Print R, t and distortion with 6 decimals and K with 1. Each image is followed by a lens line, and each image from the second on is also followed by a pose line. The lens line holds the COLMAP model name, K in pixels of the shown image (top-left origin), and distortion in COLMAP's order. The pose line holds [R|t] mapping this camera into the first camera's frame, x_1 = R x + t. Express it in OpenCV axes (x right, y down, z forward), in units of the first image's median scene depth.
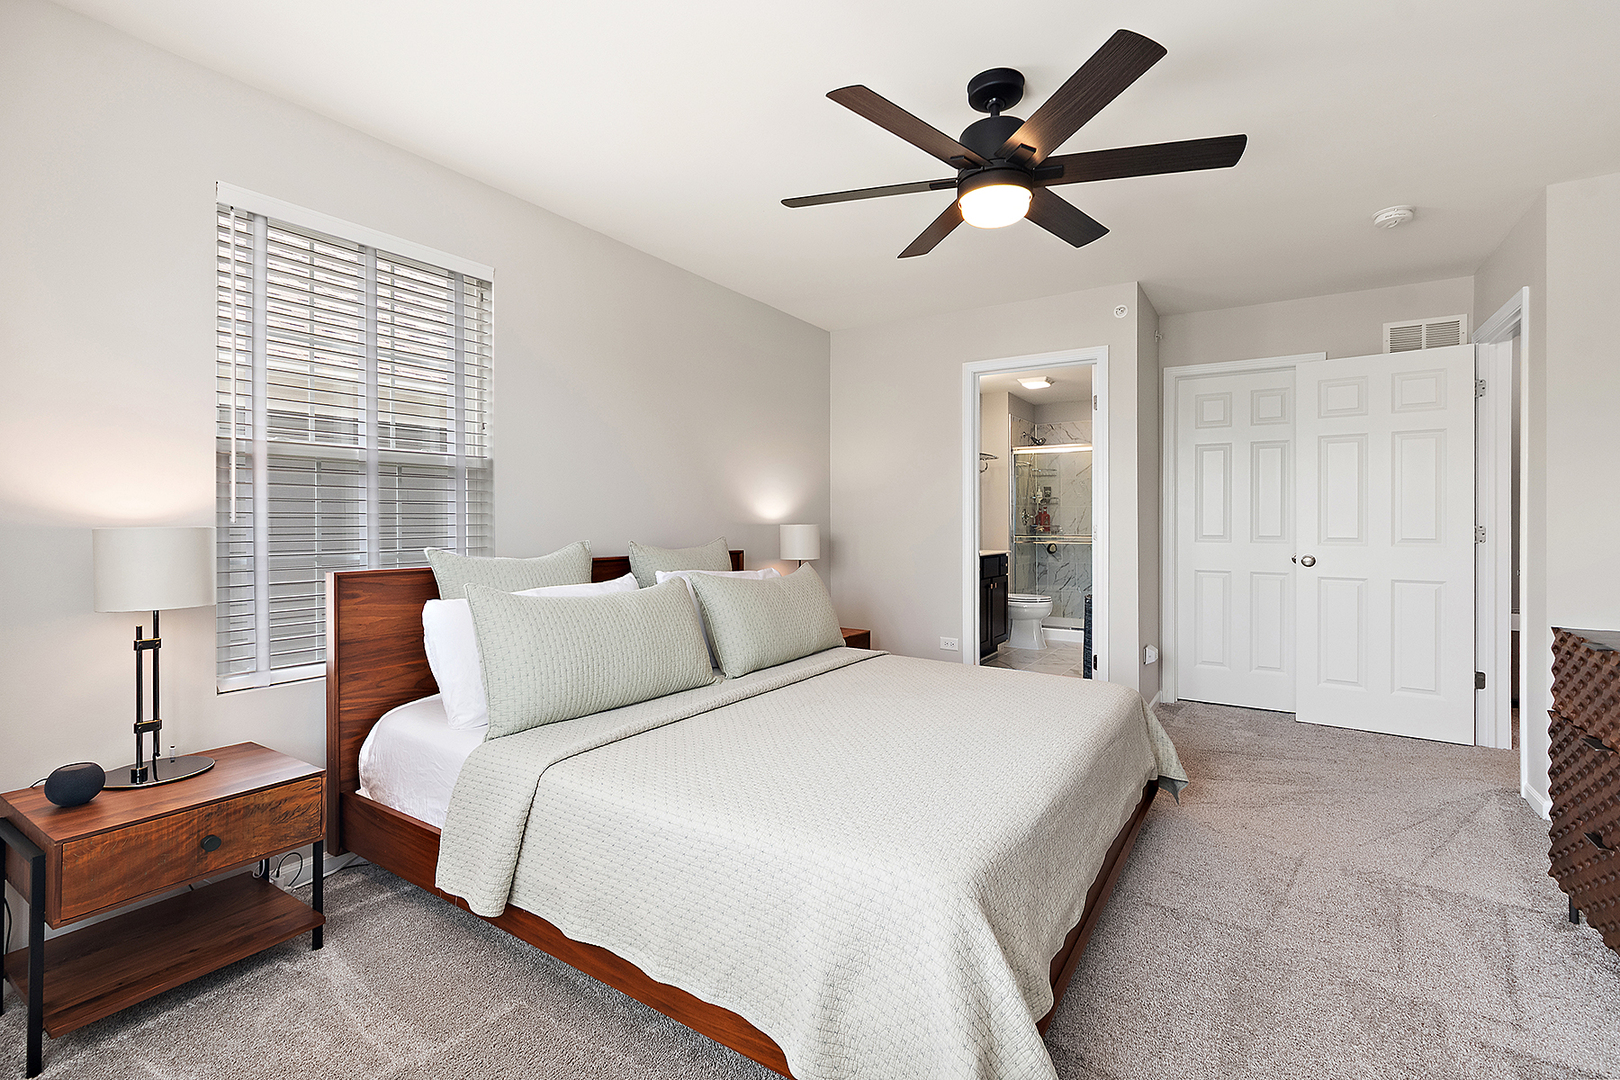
lens RADIAL K [[719.8, 0, 809.1], [0, 719.8, 527.4], [0, 0, 1]] dist [-0.000757, -0.000021]
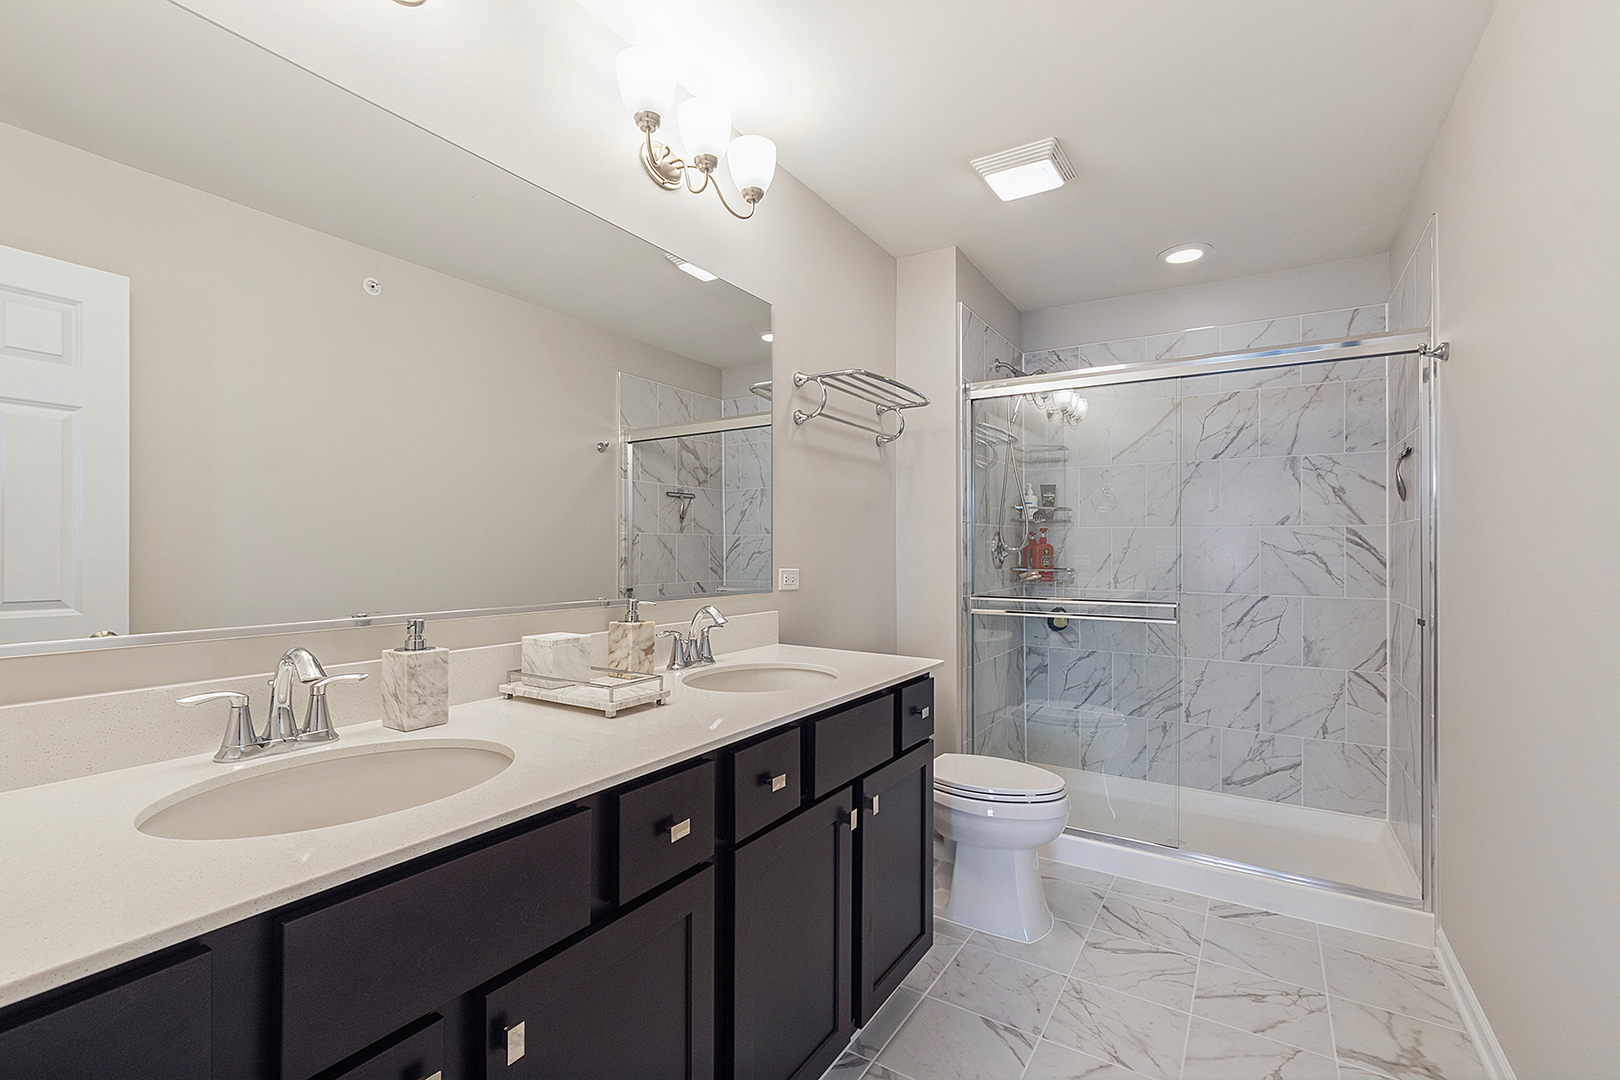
lens RADIAL K [[719.8, 0, 810.0], [0, 719.8, 545.8], [0, 0, 1]] dist [-0.000757, -0.000021]
pose [[0.999908, 0.003489, 0.013110, 0.173327], [-0.003324, 0.999915, -0.012617, -0.010650], [-0.013153, 0.012572, 0.999834, 0.543083]]
